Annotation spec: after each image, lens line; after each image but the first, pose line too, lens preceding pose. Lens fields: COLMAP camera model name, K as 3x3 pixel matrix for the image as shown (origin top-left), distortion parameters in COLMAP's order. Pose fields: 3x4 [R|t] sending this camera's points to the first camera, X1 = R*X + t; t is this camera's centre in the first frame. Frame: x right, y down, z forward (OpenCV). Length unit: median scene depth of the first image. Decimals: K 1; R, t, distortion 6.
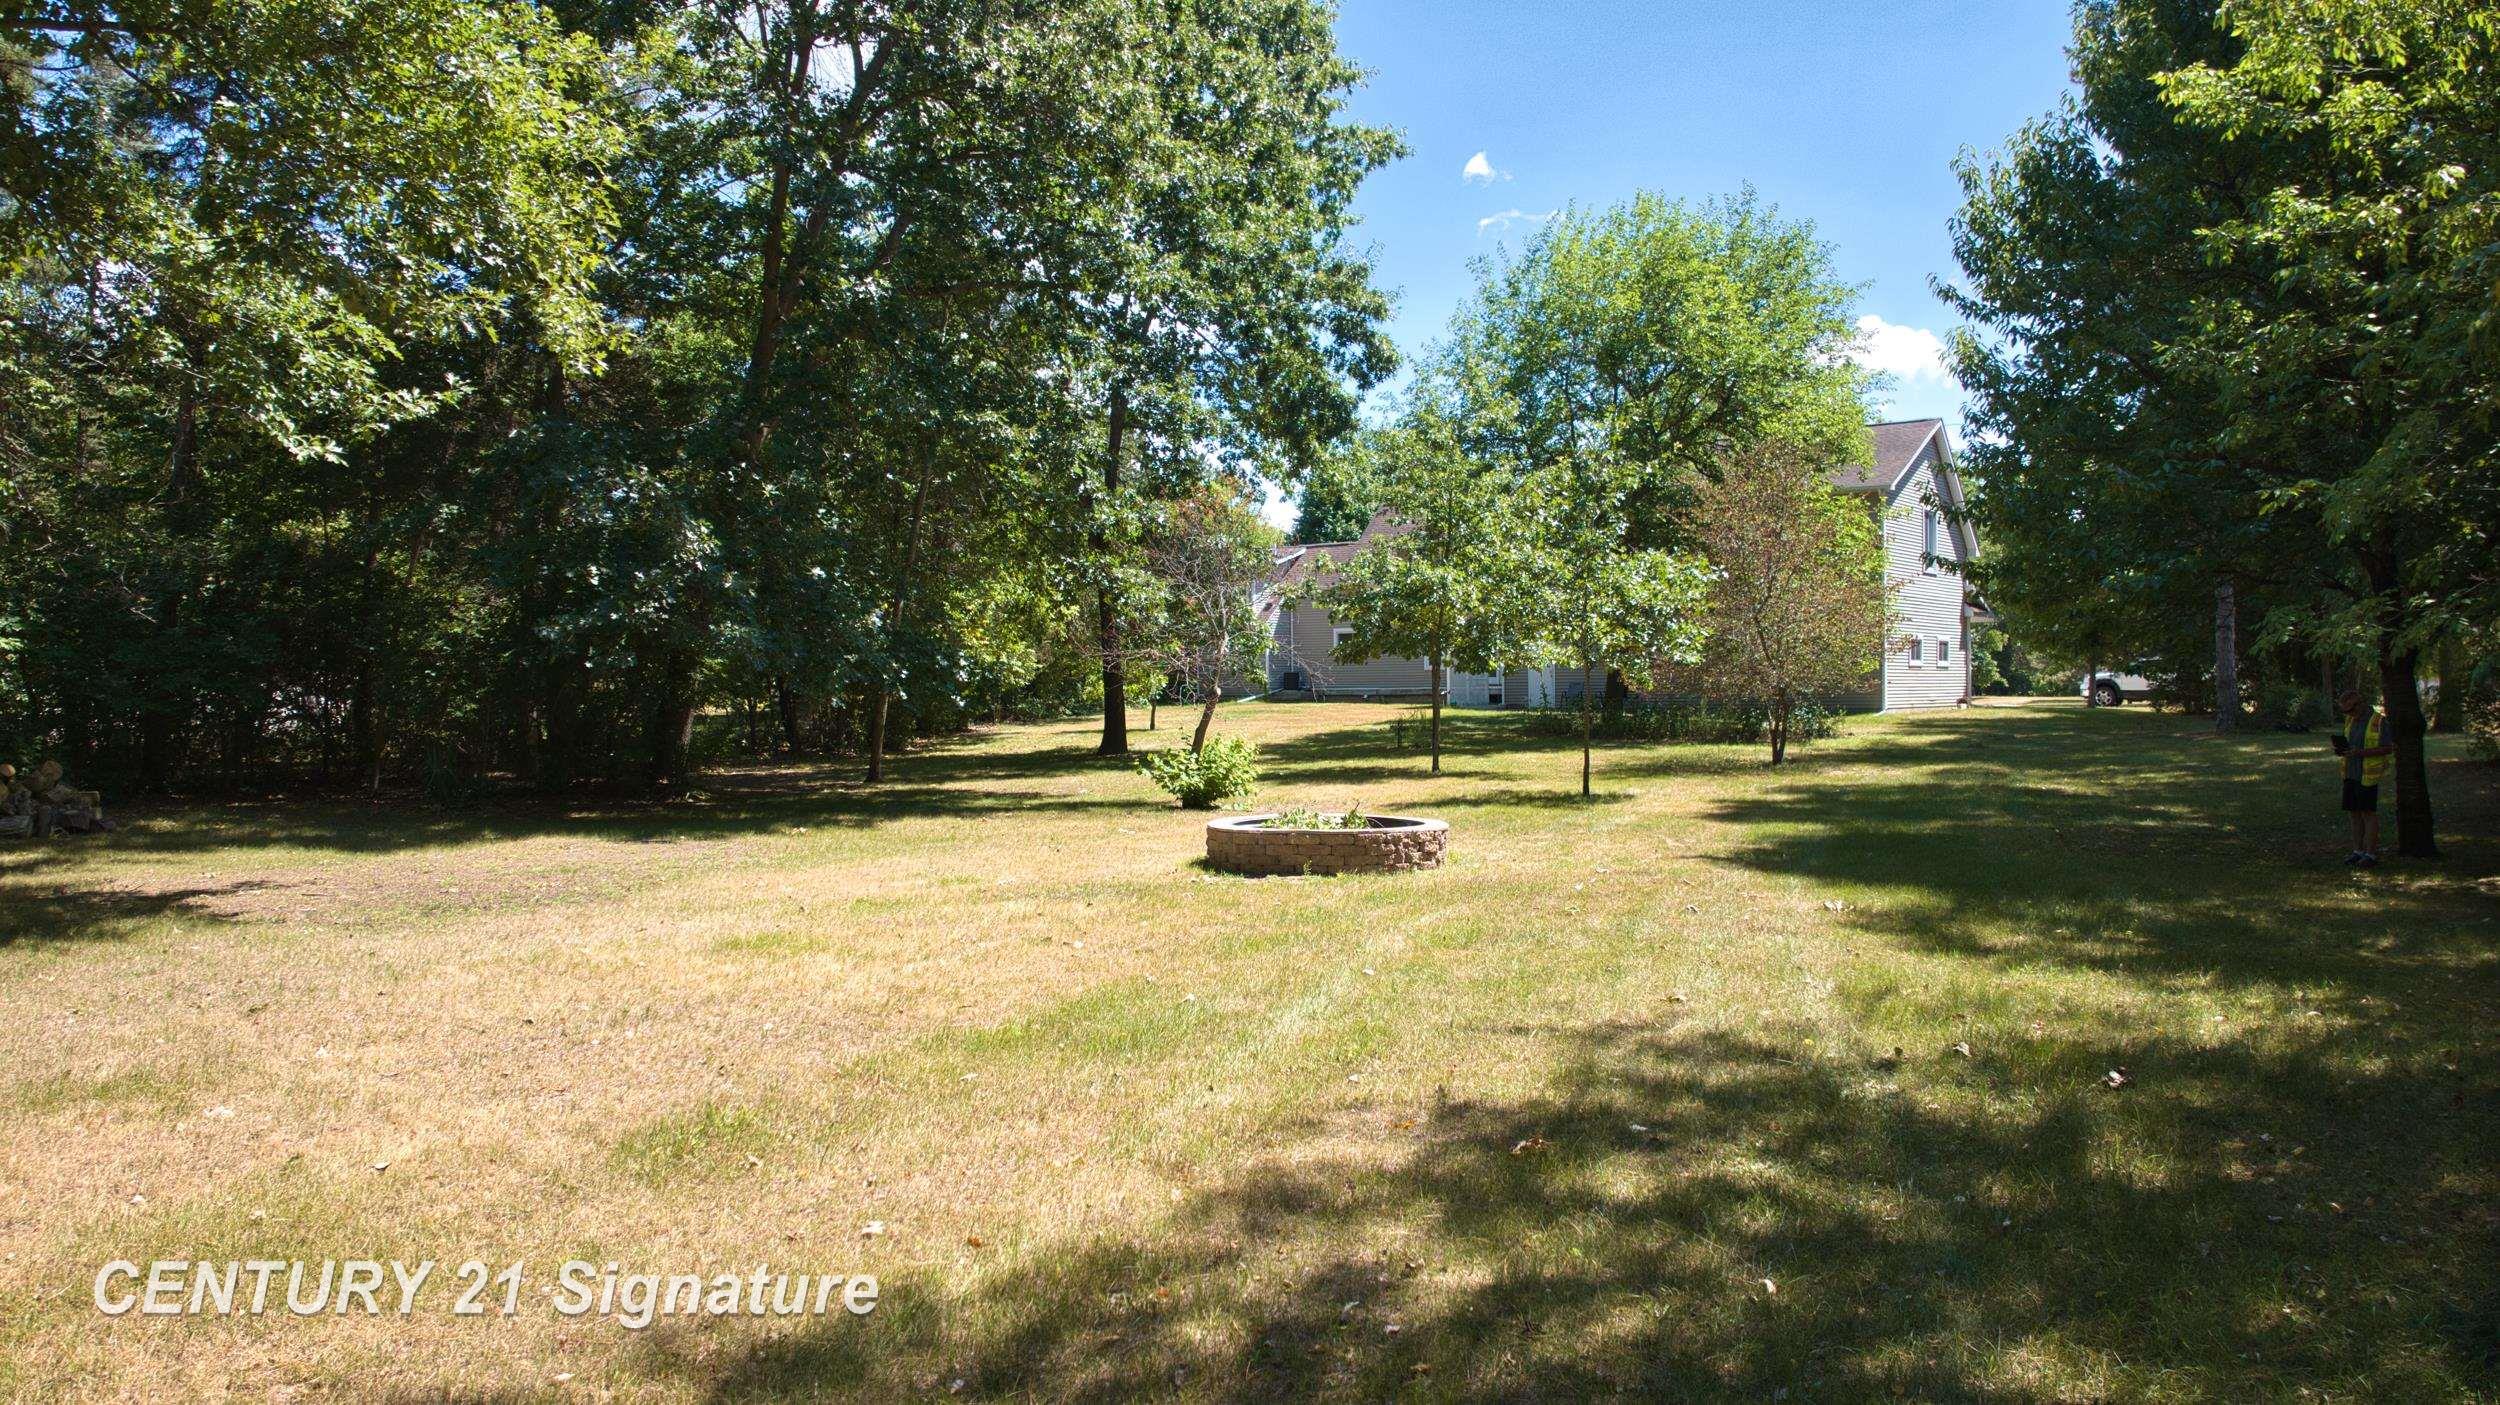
lens RADIAL K [[1747.6, 0, 1233.6], [0, 1747.6, 683.5], [0, 0, 1]] dist [-0.108224, -0.005353]
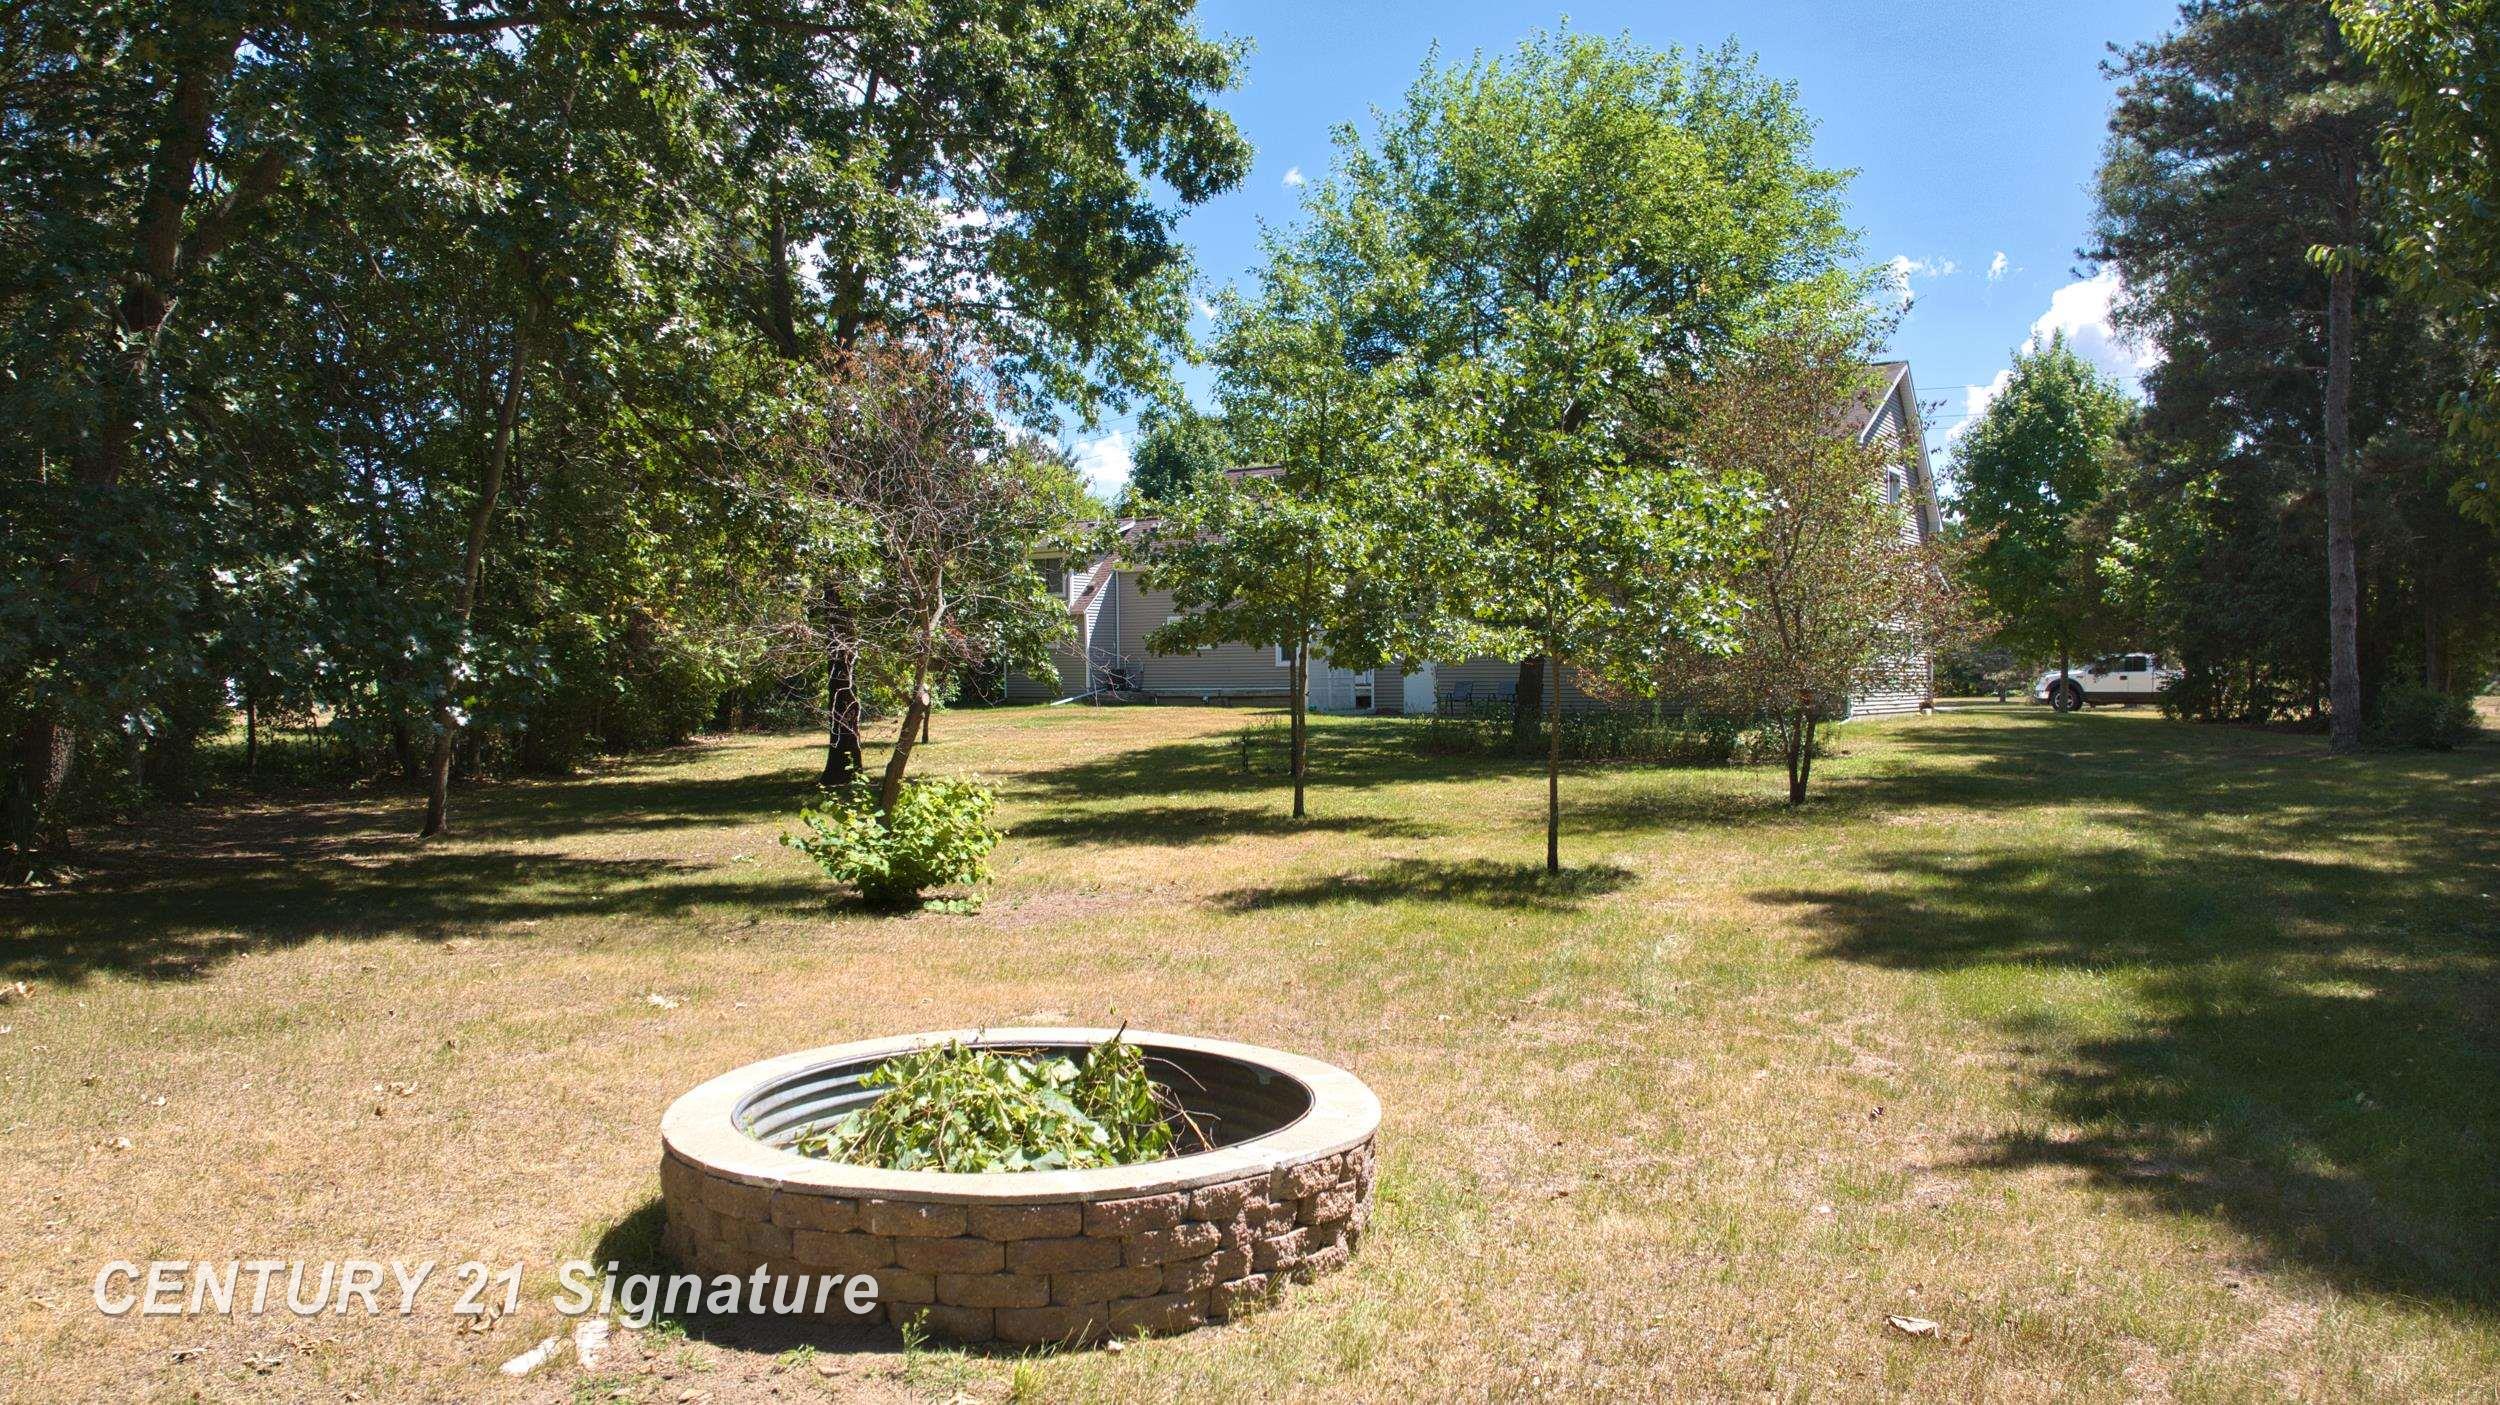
lens RADIAL K [[1747.6, 0, 1233.6], [0, 1747.6, 683.5], [0, 0, 1]] dist [-0.108224, -0.005353]
pose [[0.996312, 0.002353, 0.085774, 0.033136], [-0.002483, 0.999996, 0.001413, -0.001268], [-0.085770, -0.001621, 0.996314, 0.336944]]
